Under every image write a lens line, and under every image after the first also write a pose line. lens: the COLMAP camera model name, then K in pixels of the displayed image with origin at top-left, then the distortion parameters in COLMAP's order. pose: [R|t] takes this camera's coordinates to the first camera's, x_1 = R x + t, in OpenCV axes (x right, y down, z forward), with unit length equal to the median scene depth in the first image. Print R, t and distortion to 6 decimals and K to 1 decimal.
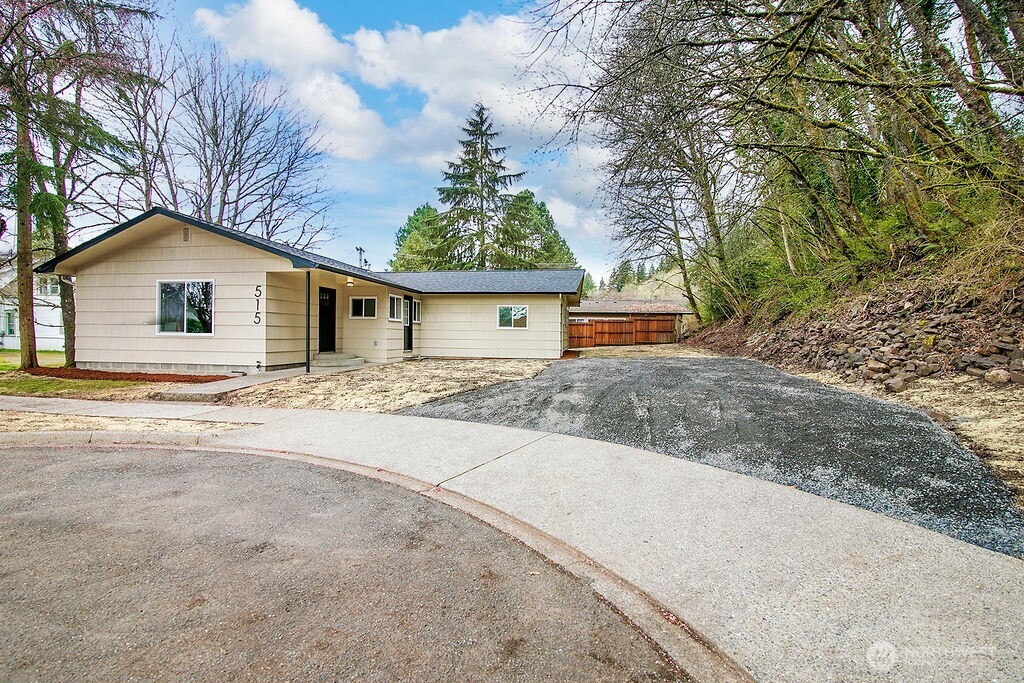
lens RADIAL K [[473.8, 0, 516.5], [0, 473.8, 338.7], [0, 0, 1]] dist [-0.000166, -0.000435]
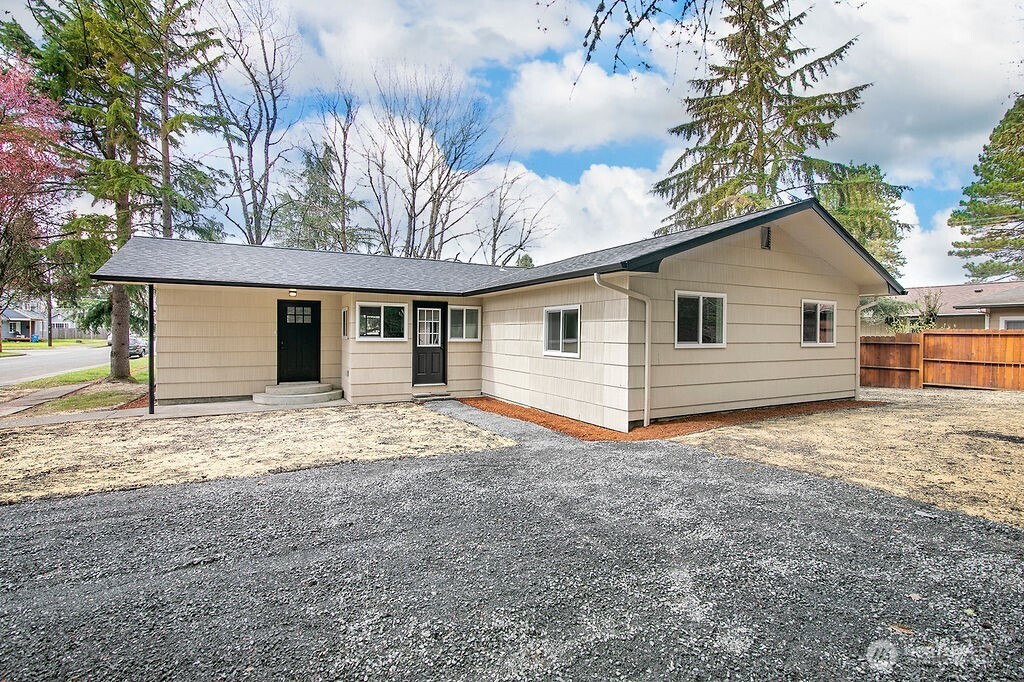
lens RADIAL K [[473.8, 0, 516.5], [0, 473.8, 338.2], [0, 0, 1]] dist [-0.000166, -0.000435]
pose [[0.593487, -0.001119, -0.804843, 0.372560], [-0.007017, 0.999954, -0.006565, -0.034949], [0.804813, 0.009544, 0.593452, 0.692240]]
